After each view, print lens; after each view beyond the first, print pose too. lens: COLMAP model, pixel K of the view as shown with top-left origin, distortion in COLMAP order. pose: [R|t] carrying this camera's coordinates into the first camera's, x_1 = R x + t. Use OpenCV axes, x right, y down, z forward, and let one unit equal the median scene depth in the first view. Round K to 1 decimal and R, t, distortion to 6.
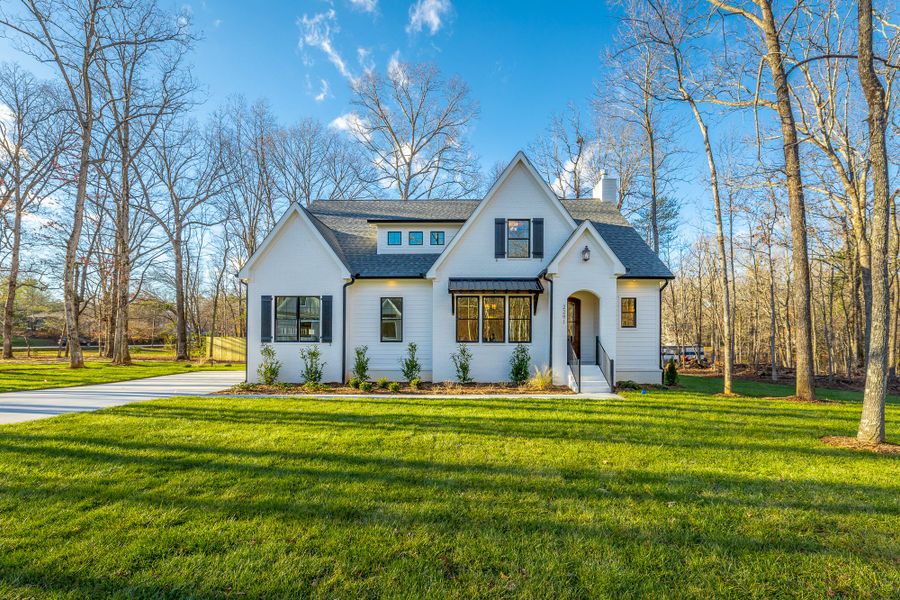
lens RADIAL K [[433.4, 0, 464.8], [0, 433.4, 335.9], [0, 0, 1]] dist [0.002038, -0.000456]
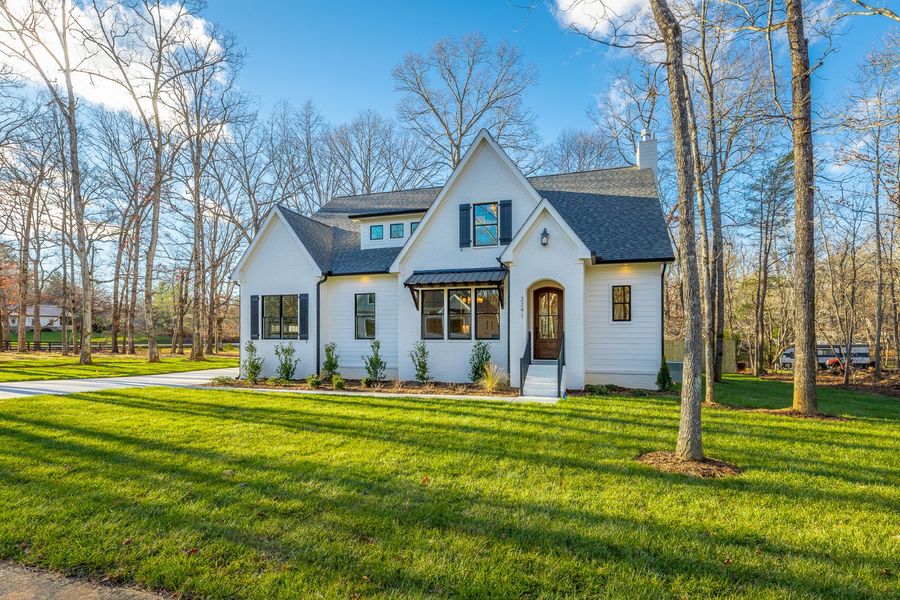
lens RADIAL K [[486.4, 0, 449.7], [0, 486.4, 335.5], [0, 0, 1]] dist [0.000375, 0.000268]
pose [[0.954402, -0.003480, -0.298503, 0.357714], [0.005577, 0.999965, 0.006171, 0.000385], [0.298471, -0.007554, 0.954389, 0.004482]]
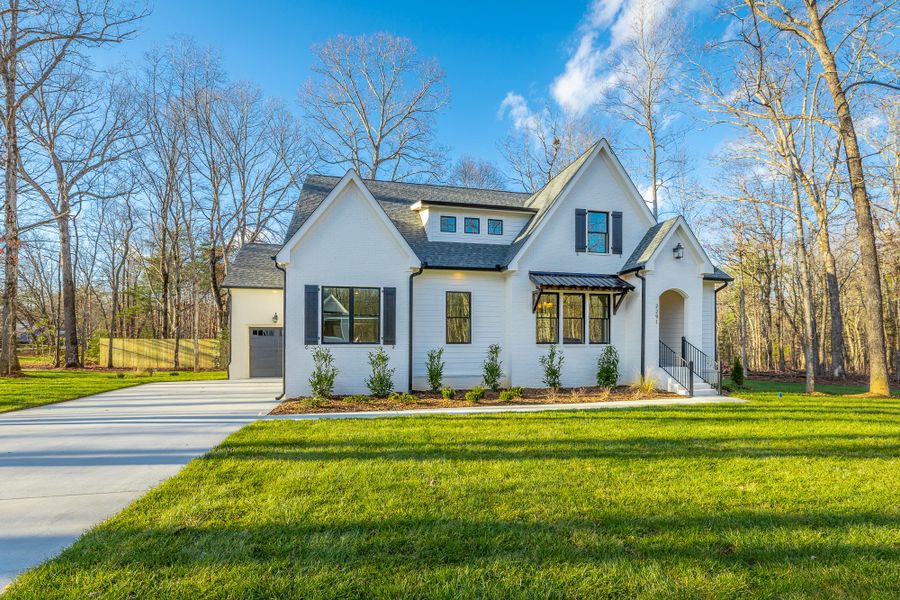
lens RADIAL K [[433.4, 0, 464.8], [0, 433.4, 335.9], [0, 0, 1]] dist [0.002038, -0.000456]
pose [[0.968522, 0.000672, 0.248927, -0.387109], [0.000079, 0.999995, -0.003005, 0.001588], [-0.248928, 0.002930, 0.968517, 0.169575]]
